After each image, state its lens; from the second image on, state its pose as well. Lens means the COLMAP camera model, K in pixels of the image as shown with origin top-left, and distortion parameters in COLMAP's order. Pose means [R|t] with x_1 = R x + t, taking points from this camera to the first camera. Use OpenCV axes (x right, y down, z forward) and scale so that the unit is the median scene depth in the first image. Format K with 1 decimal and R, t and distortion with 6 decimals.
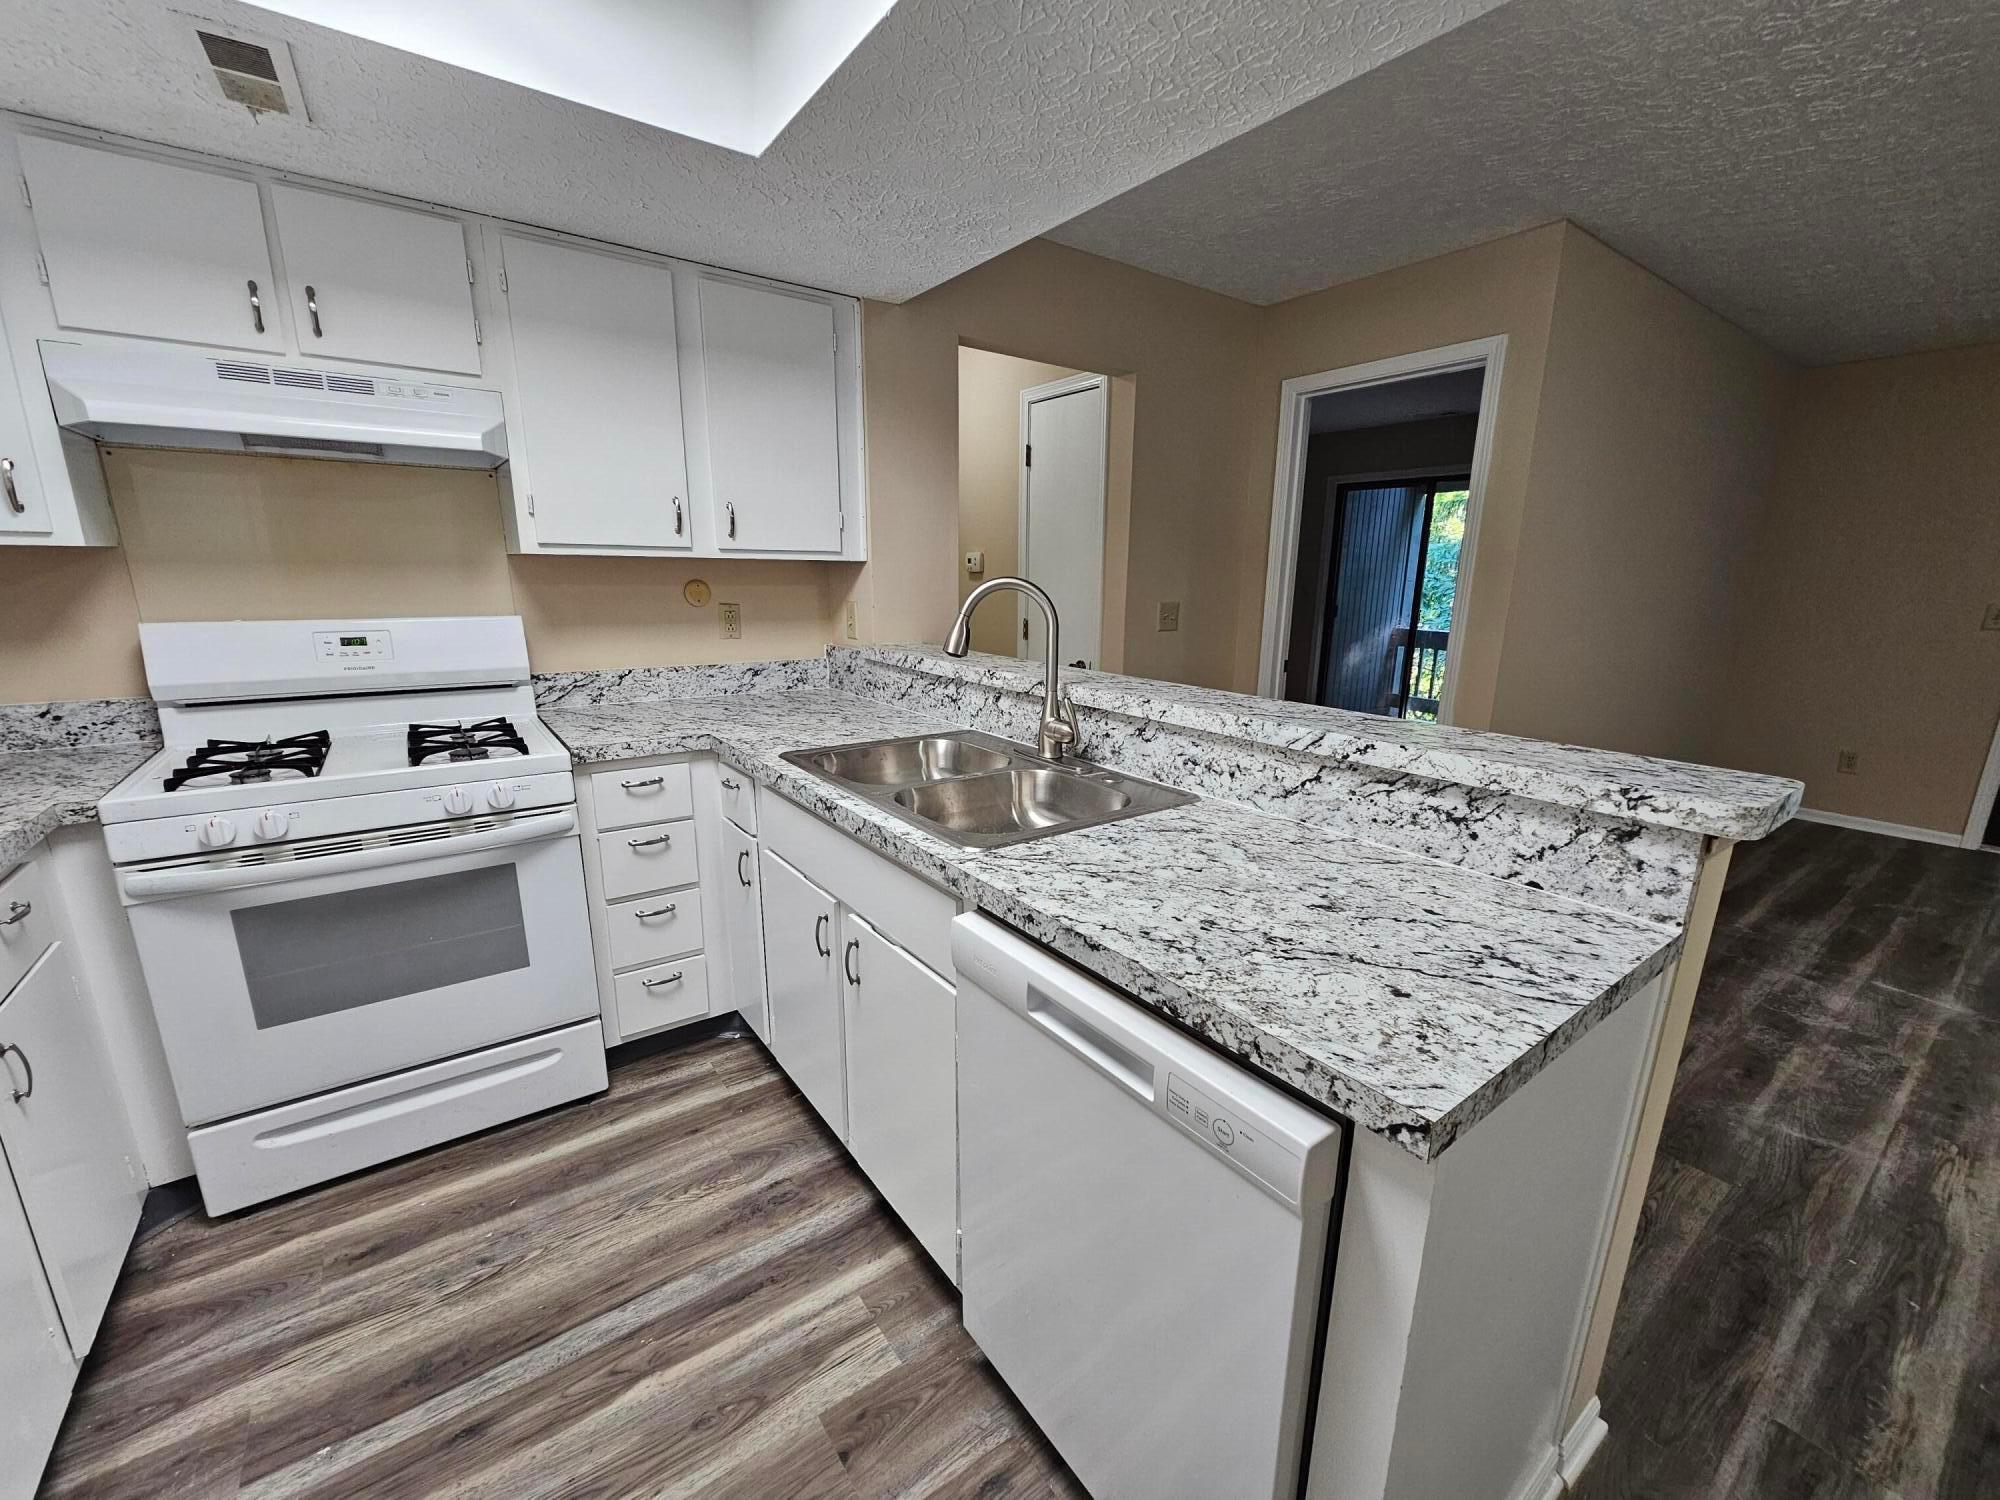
lens RADIAL K [[815.0, 0, 1013.5], [0, 815.0, 771.3], [0, 0, 1]] dist [-0.000481, -0.000617]
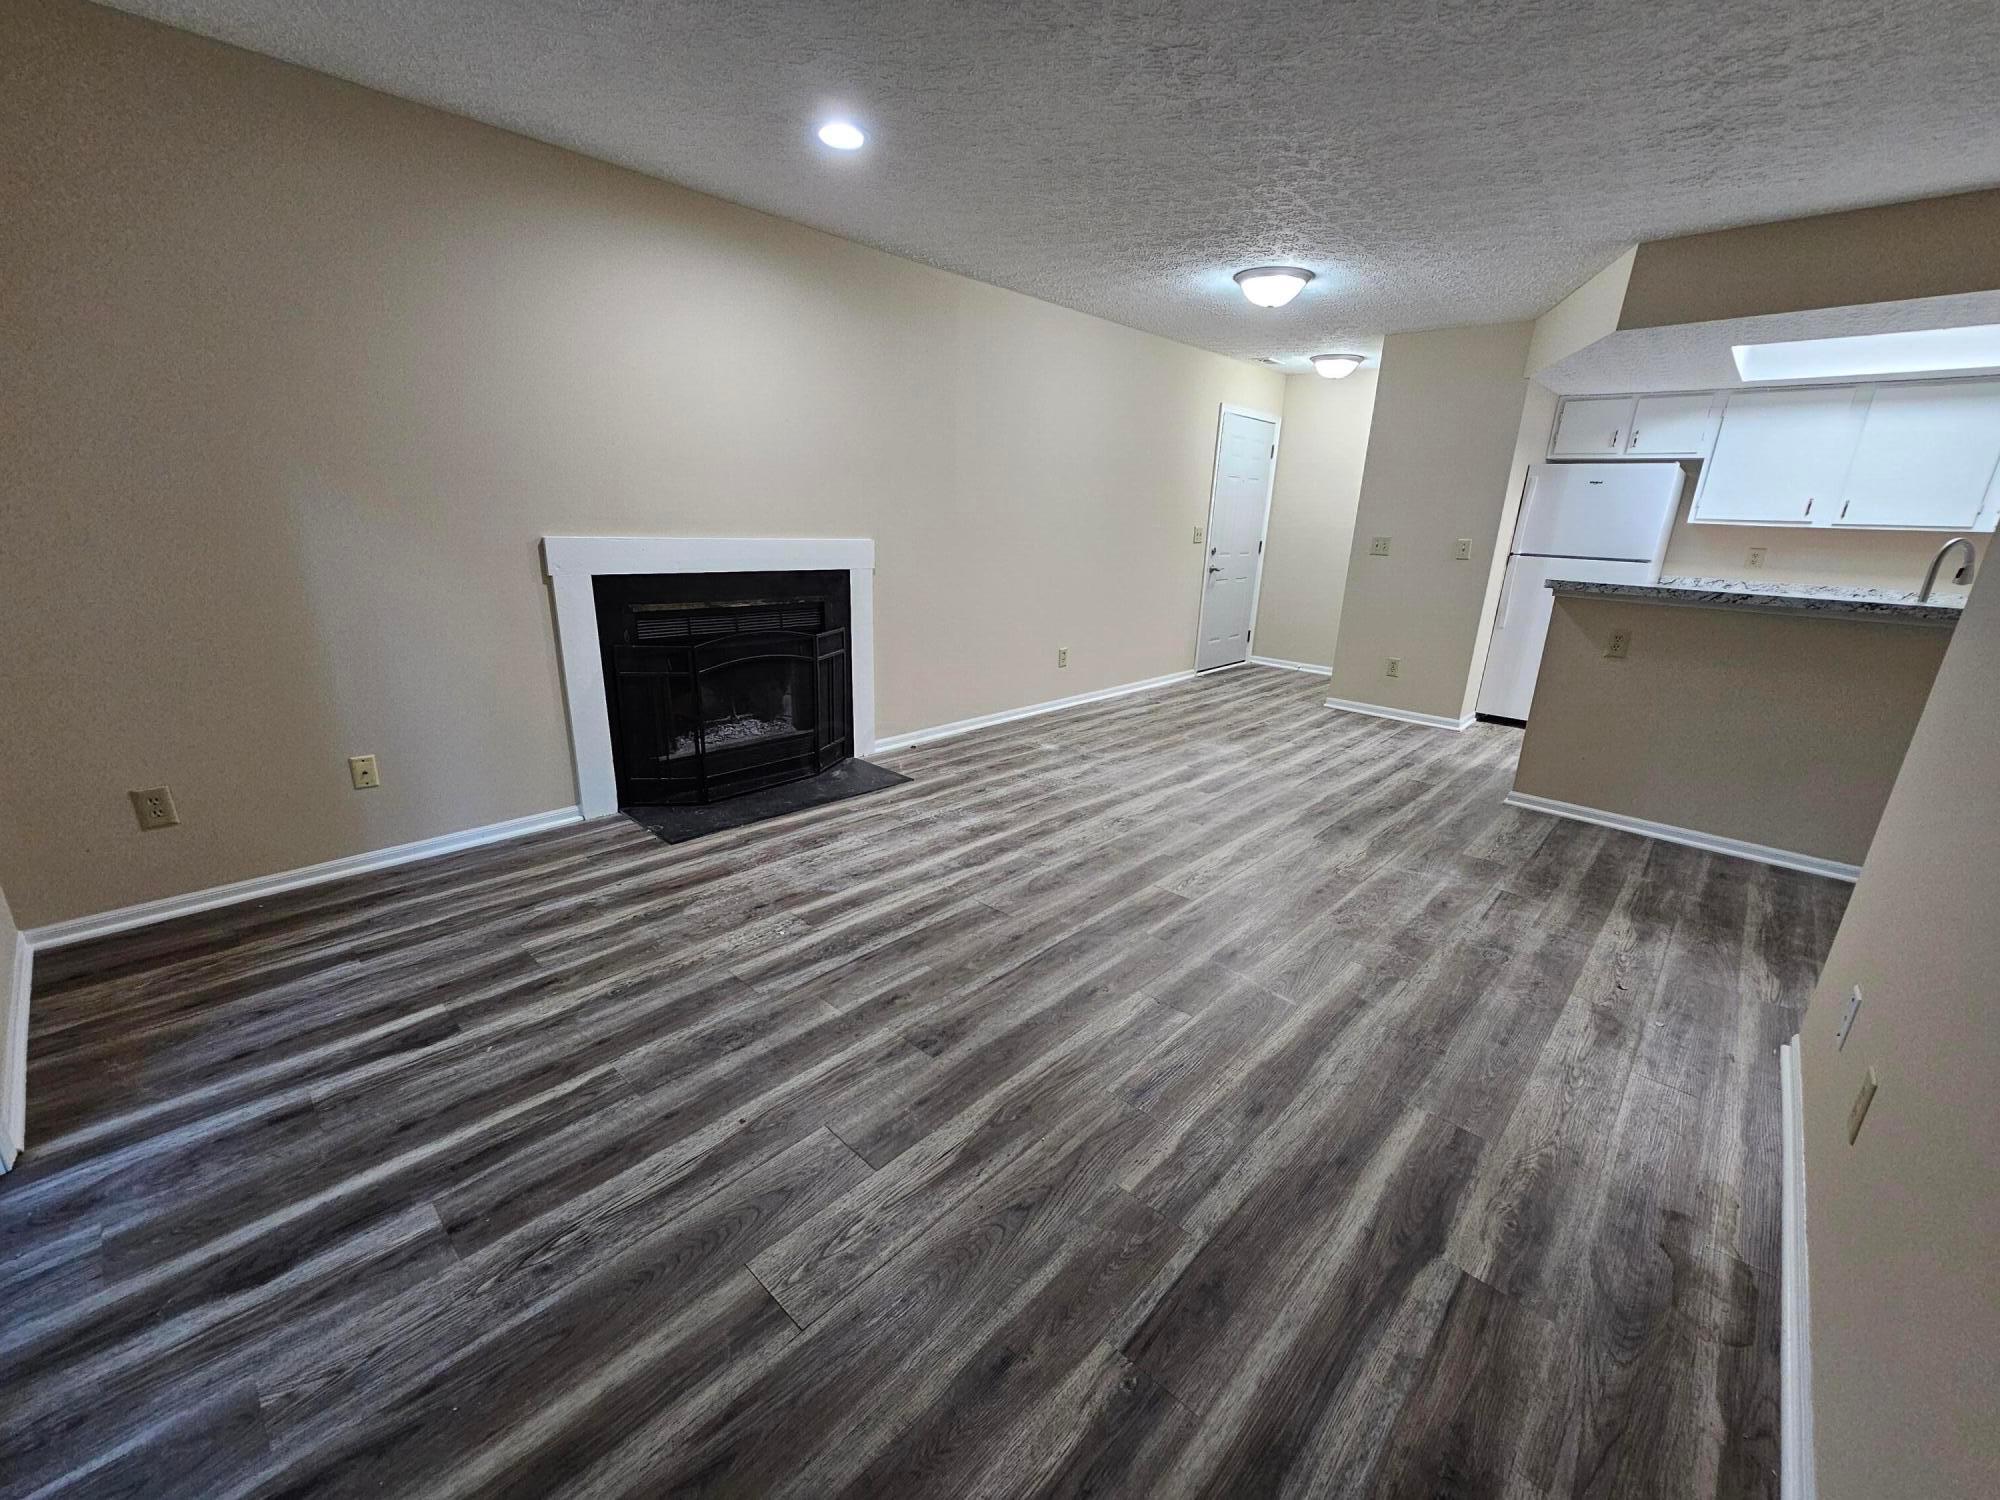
lens RADIAL K [[815.0, 0, 1013.5], [0, 815.0, 771.3], [0, 0, 1]] dist [-0.000481, -0.000617]
pose [[-0.981341, 0.014793, -0.191706, 2.617352], [-0.089220, 0.848165, 0.522165, -0.612698], [0.170323, 0.529526, -0.831019, 2.655442]]
